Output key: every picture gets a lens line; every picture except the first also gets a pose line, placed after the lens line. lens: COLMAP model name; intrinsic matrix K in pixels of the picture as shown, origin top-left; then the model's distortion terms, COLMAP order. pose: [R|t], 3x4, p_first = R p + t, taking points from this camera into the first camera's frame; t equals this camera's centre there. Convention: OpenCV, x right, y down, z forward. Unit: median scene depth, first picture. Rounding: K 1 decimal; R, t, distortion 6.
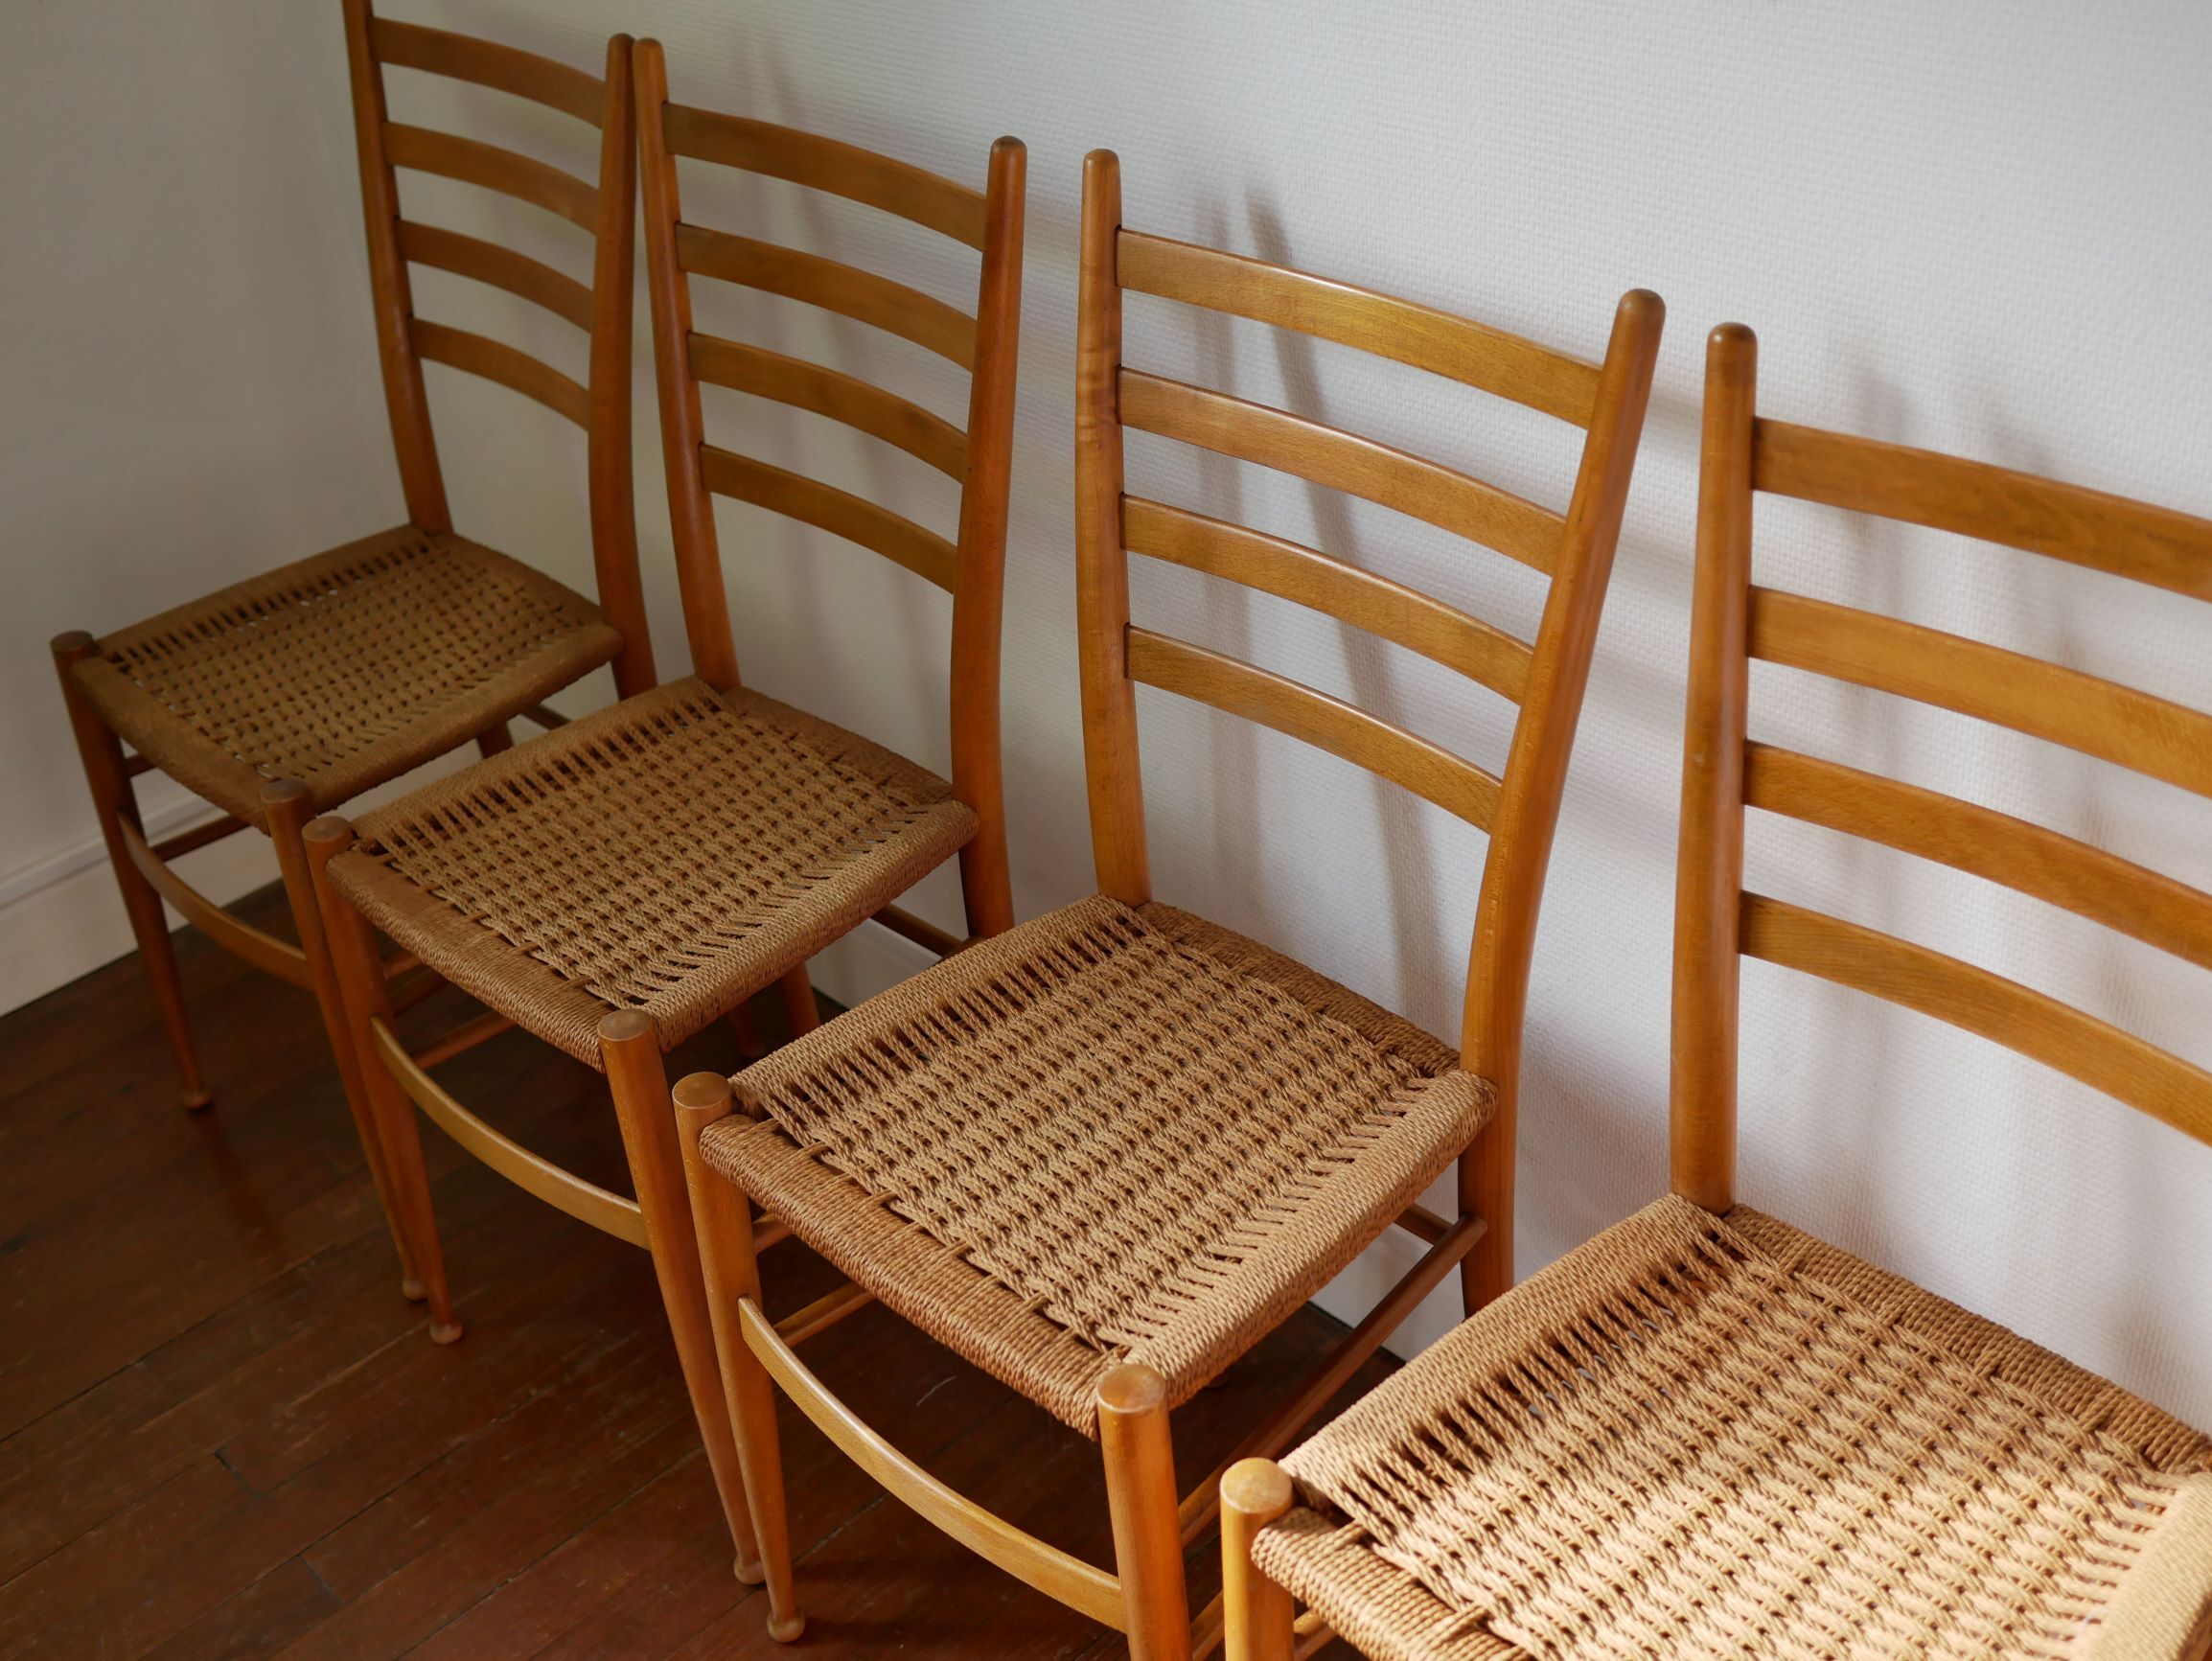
lens RADIAL K [[2496.7, 0, 1084.0], [0, 2496.7, 826.8], [0, 0, 1]] dist [-0.008337, 0.000000]
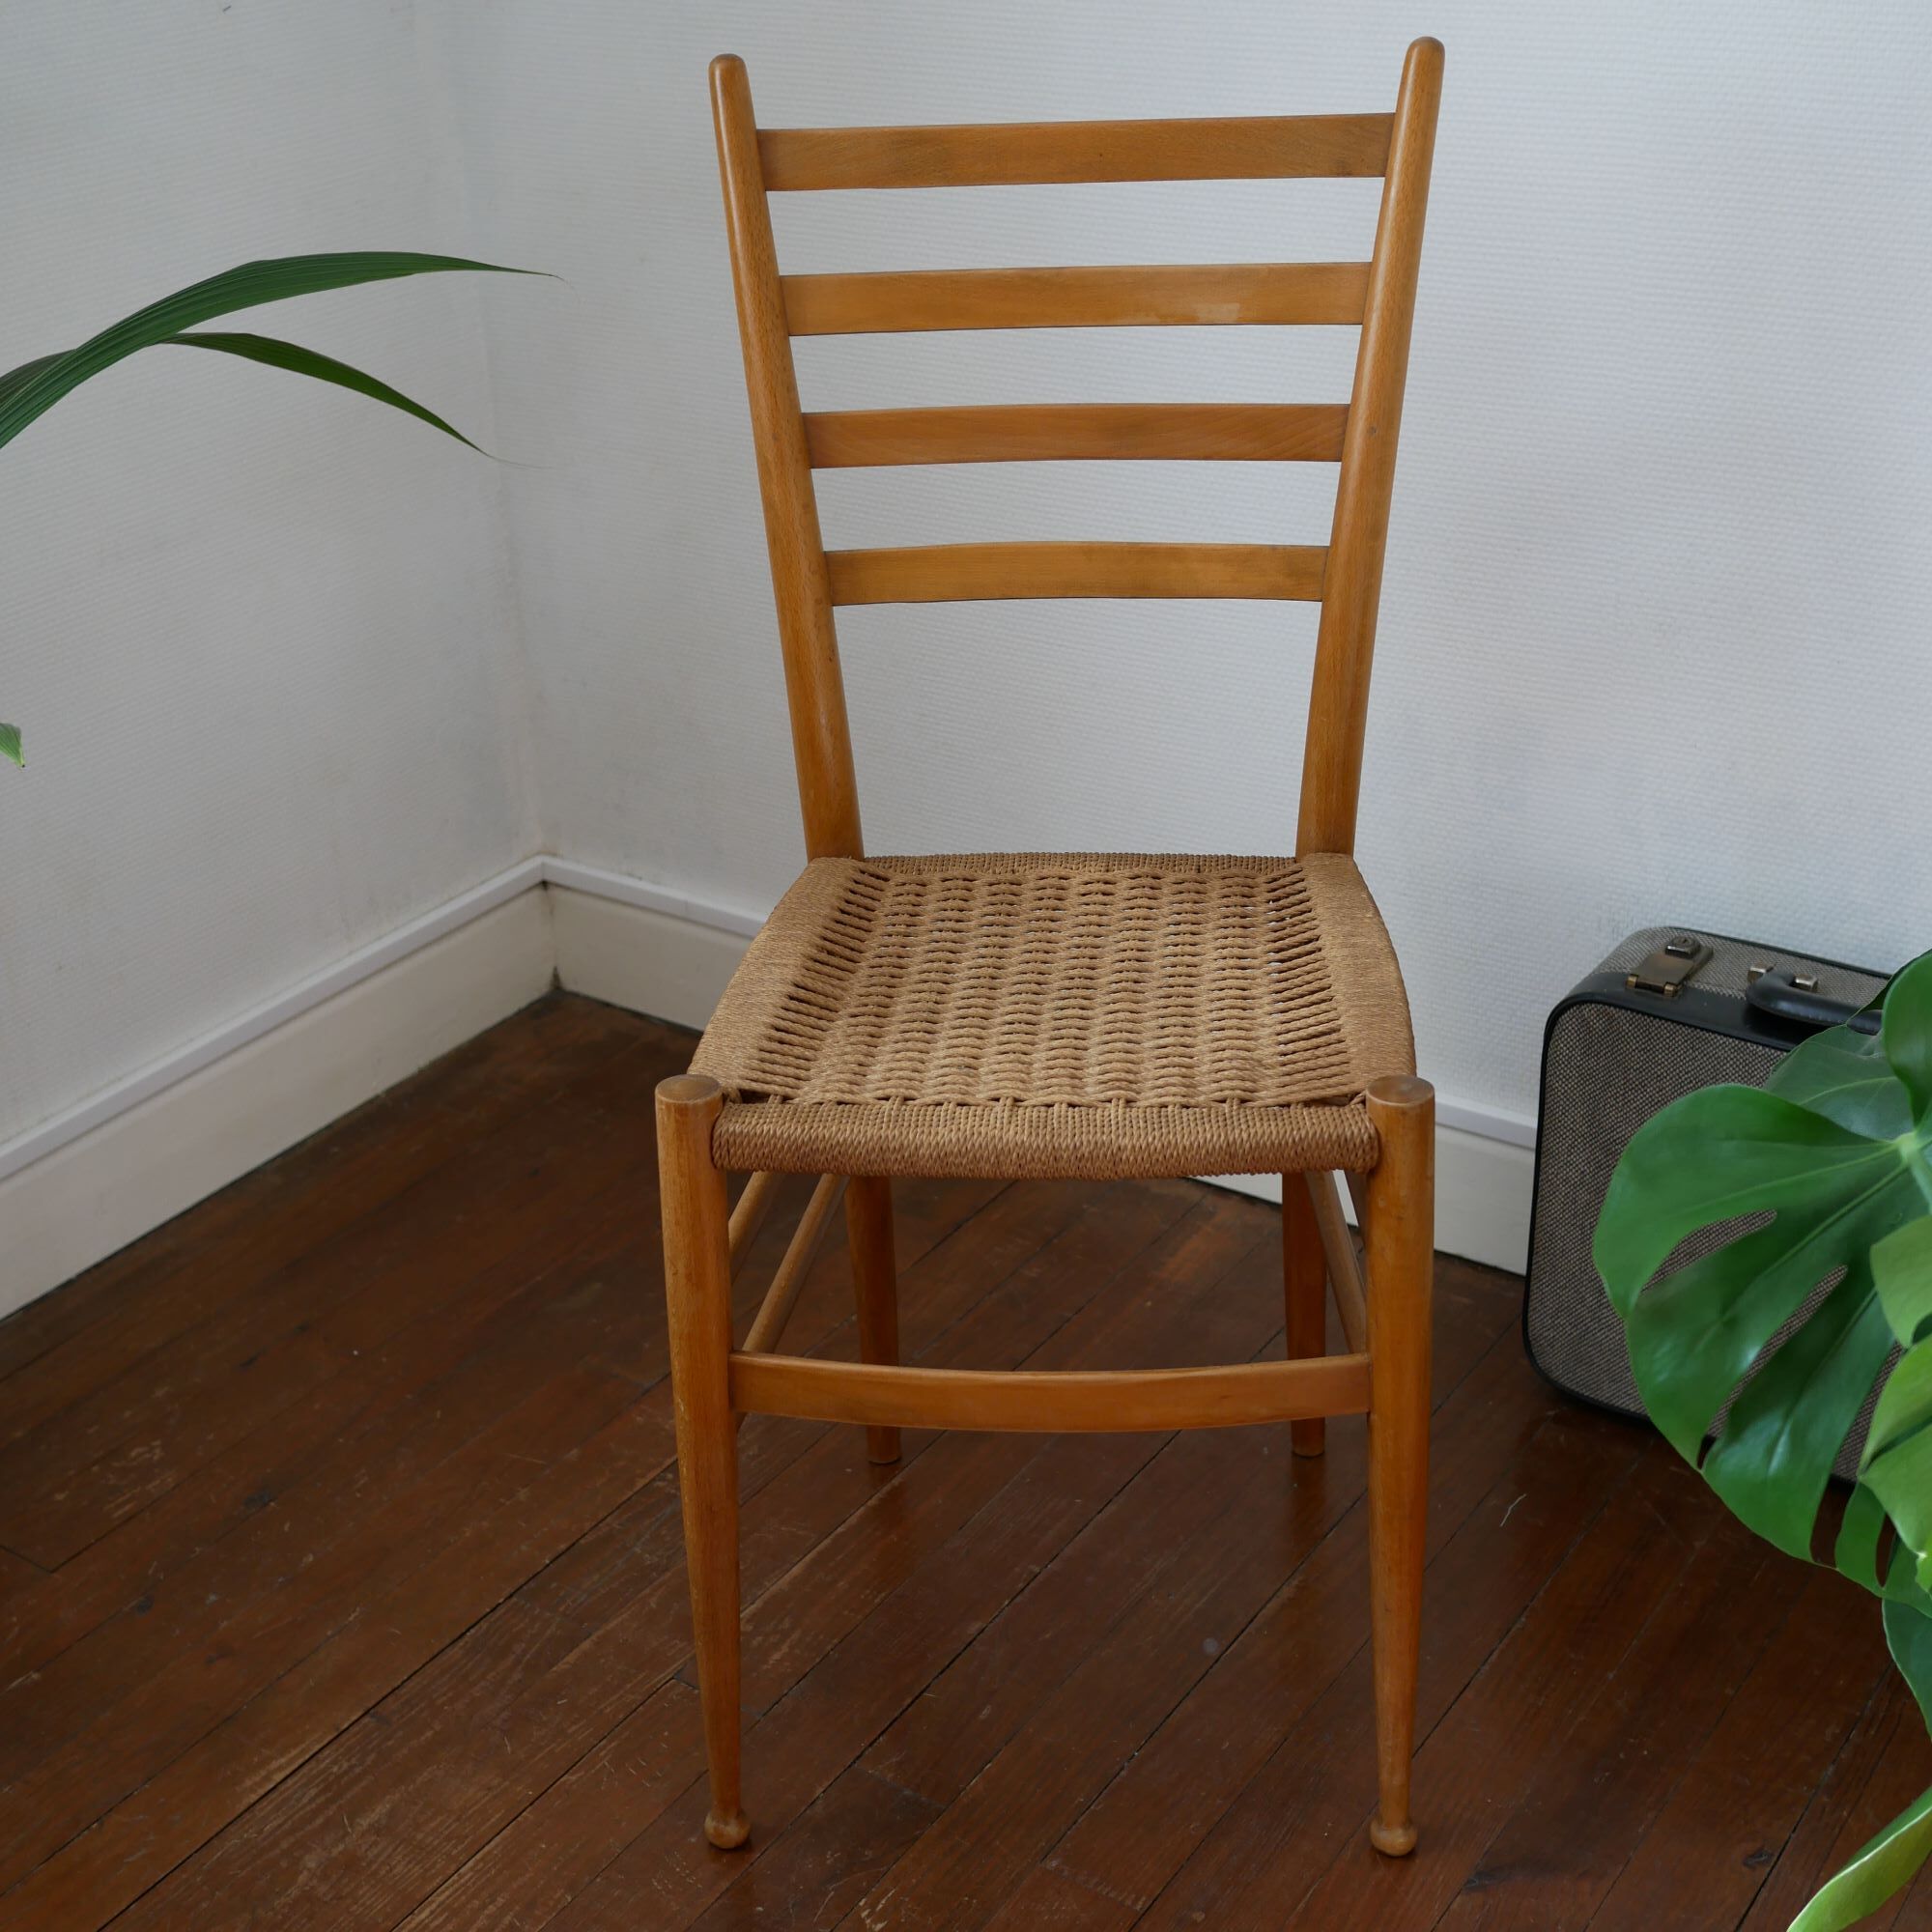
lens RADIAL K [[2923.3, 0, 970.4], [0, 2923.3, 966.5], [0, 0, 1]] dist [-0.013568, 0.000000]
pose [[0.975885, -0.054402, 0.211398, -0.436210], [0.080744, 0.989720, -0.118044, 0.140681], [-0.202803, 0.132266, 0.970246, 0.031752]]
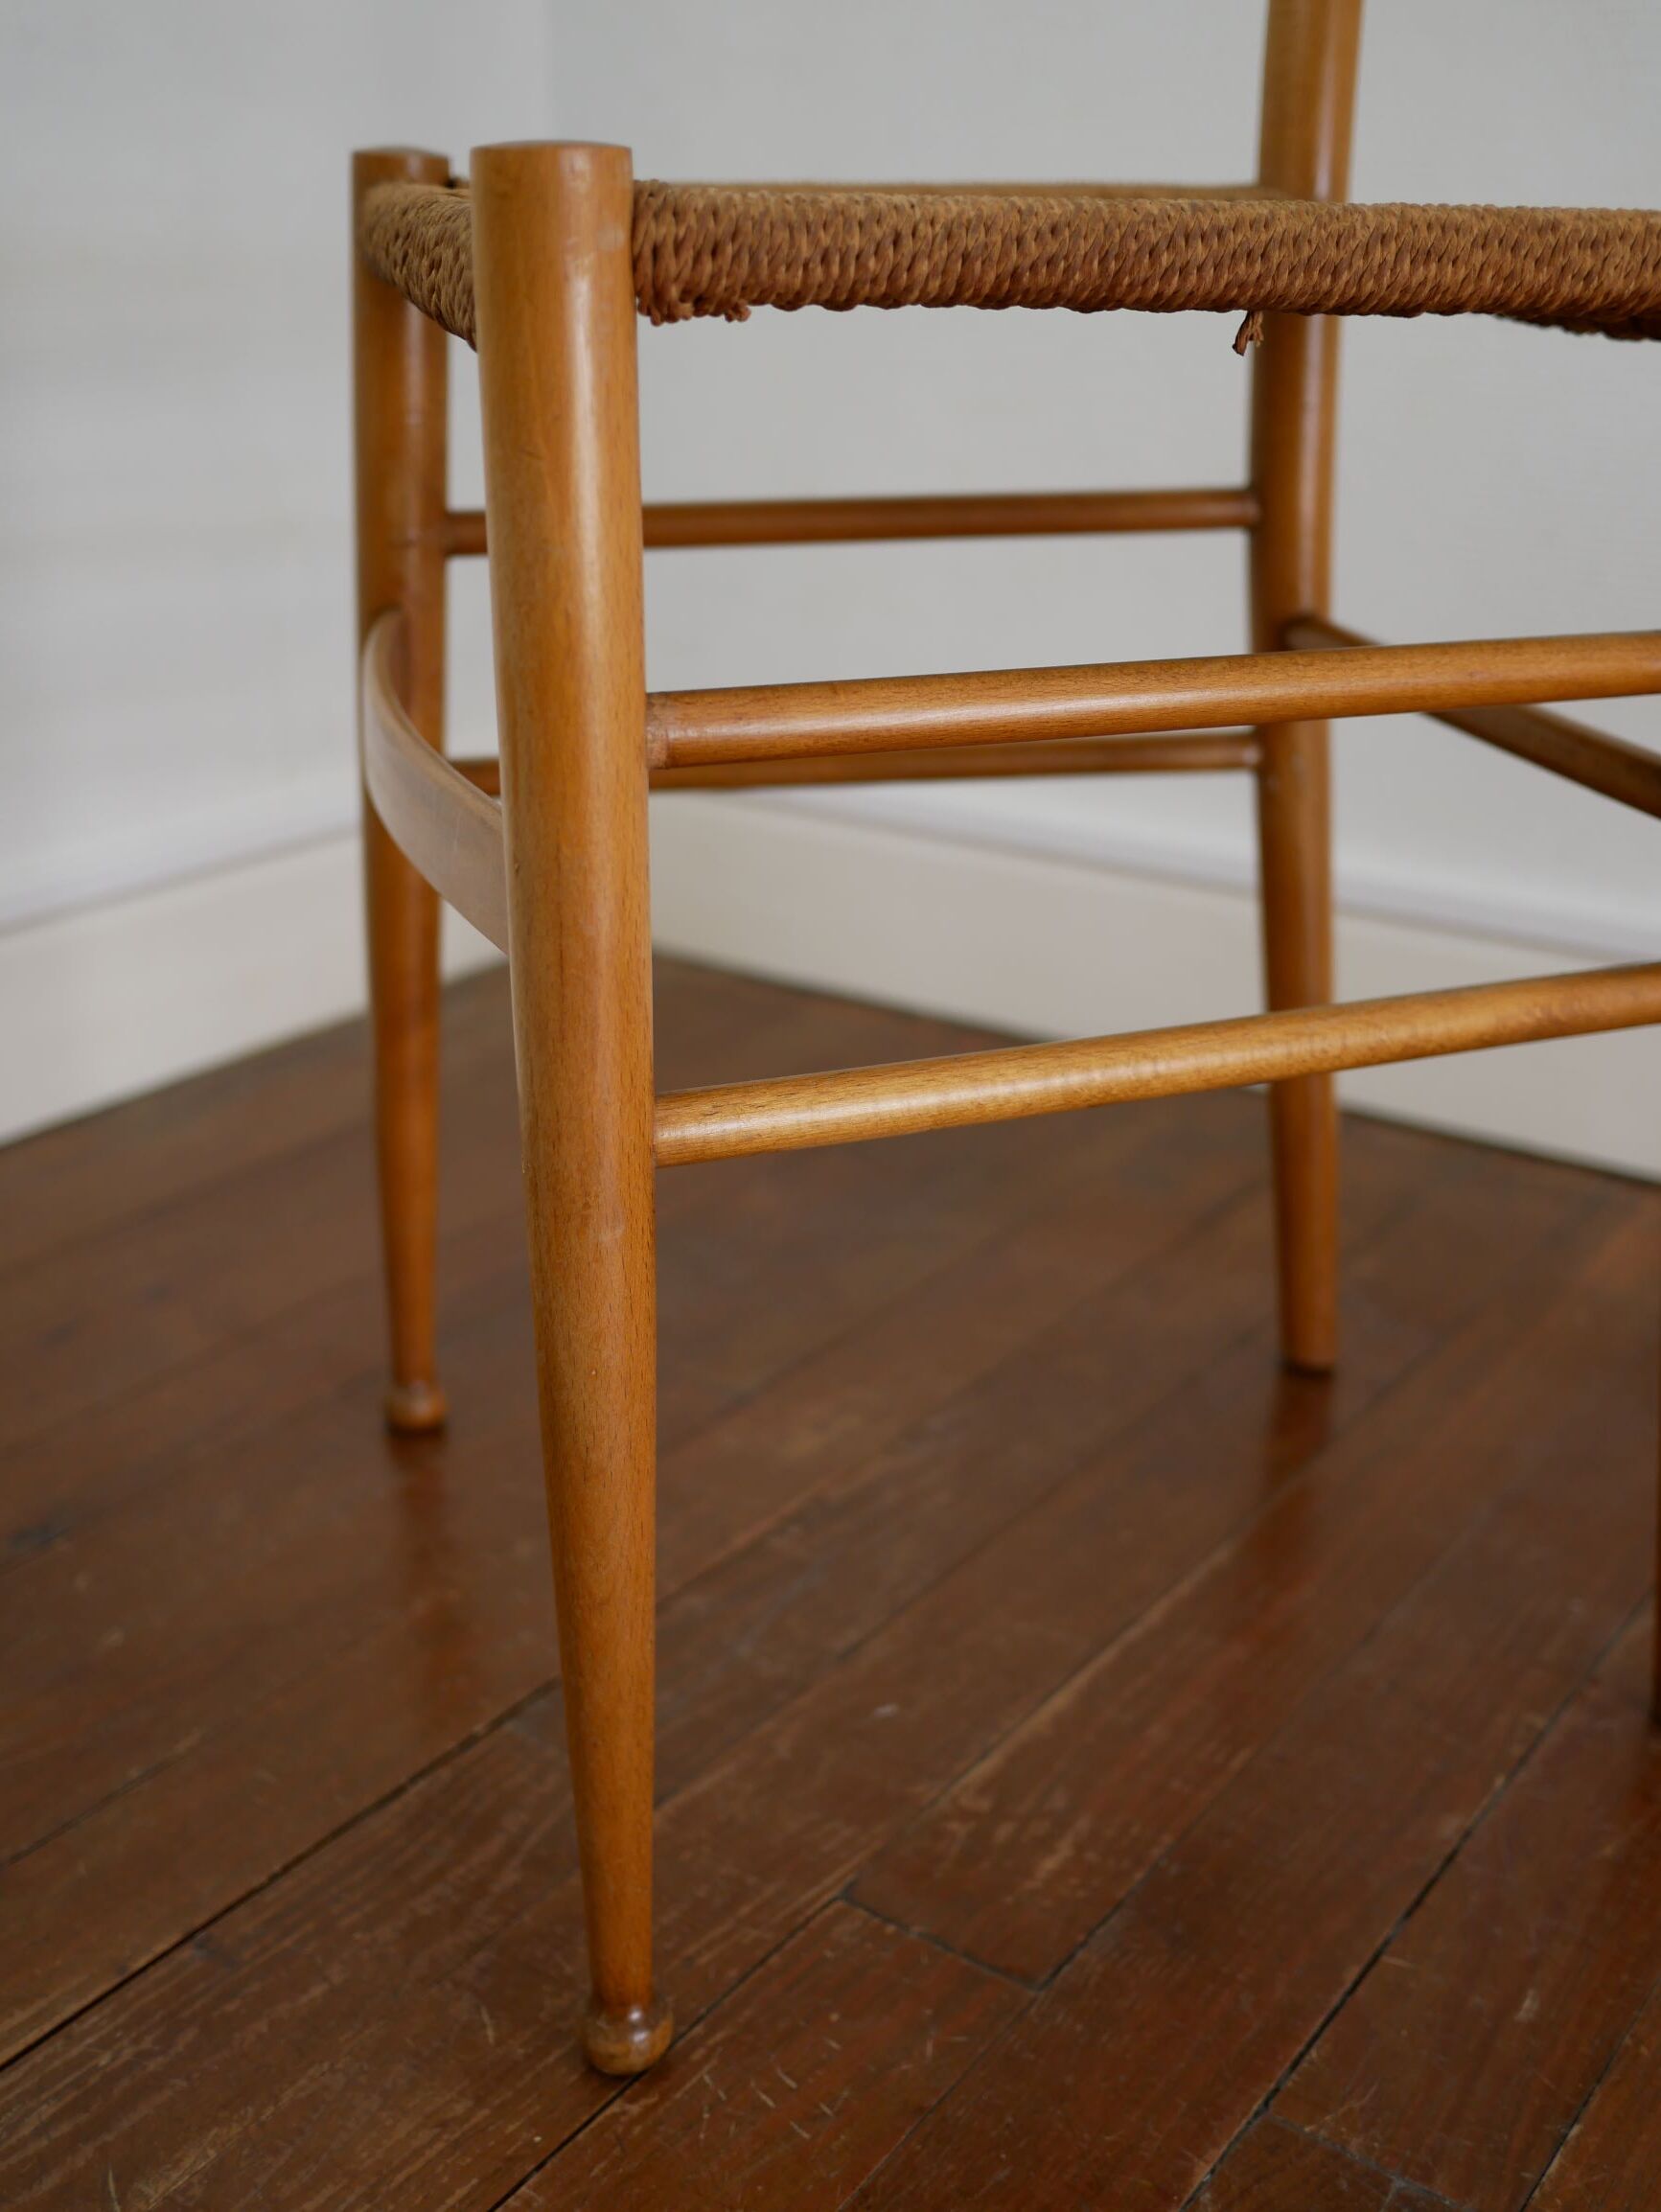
lens RADIAL K [[2496.7, 0, 826.1], [0, 2496.7, 1118.6], [0, 0, 1]] dist [-0.008337, 0.000000]
pose [[0.978352, 0.014449, 0.206443, -0.425806], [0.030164, 0.976950, -0.211327, 0.212127], [-0.204738, 0.212980, 0.955365, 0.598604]]
